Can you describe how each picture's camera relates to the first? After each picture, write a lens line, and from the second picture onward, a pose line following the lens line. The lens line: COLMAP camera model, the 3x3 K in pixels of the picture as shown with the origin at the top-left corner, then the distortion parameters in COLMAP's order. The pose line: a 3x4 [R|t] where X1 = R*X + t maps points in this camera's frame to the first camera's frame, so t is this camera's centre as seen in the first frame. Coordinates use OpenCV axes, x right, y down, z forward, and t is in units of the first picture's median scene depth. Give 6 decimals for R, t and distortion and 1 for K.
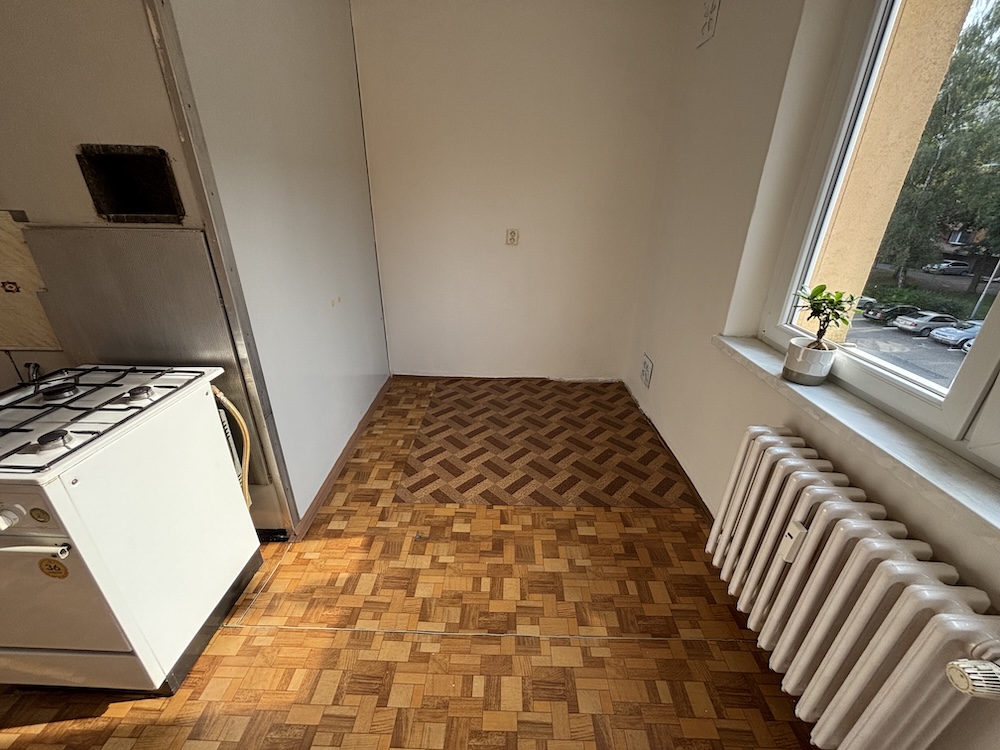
lens RADIAL K [[403.5, 0, 507.8], [0, 403.5, 371.3], [0, 0, 1]] dist [0.002201, -0.000891]
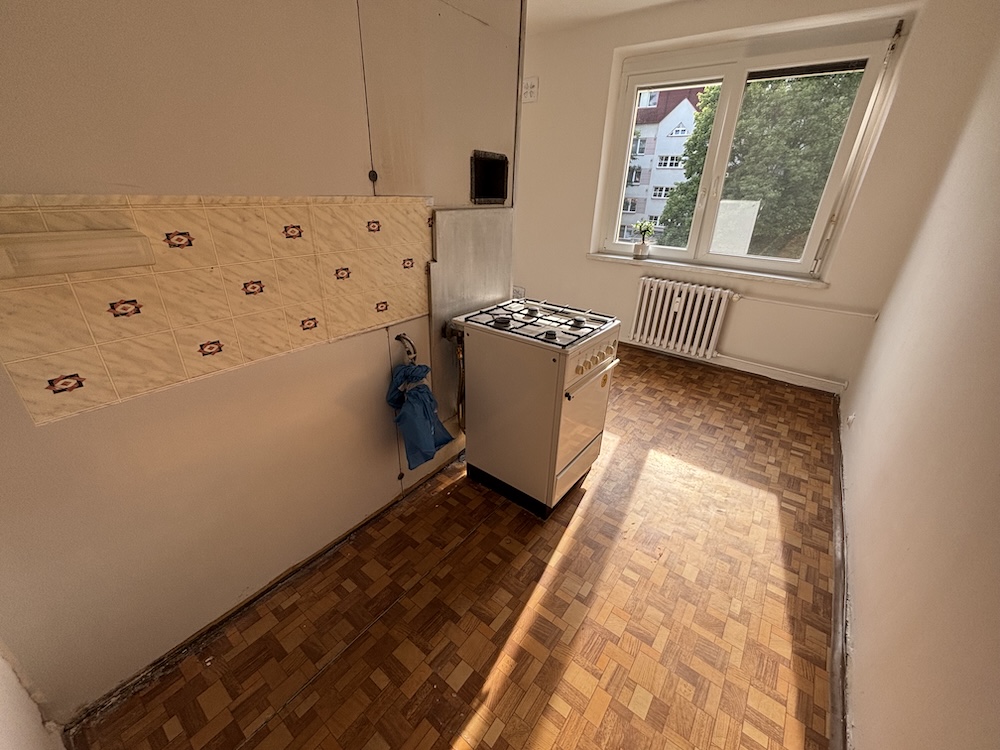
lens RADIAL K [[403.5, 0, 506.1], [0, 403.5, 370.6], [0, 0, 1]] dist [0.002201, -0.000891]
pose [[0.575908, -0.332219, 0.746967, -2.060993], [0.315981, 0.933154, 0.171407, -0.029279], [-0.753980, 0.137313, 0.642386, 0.078118]]
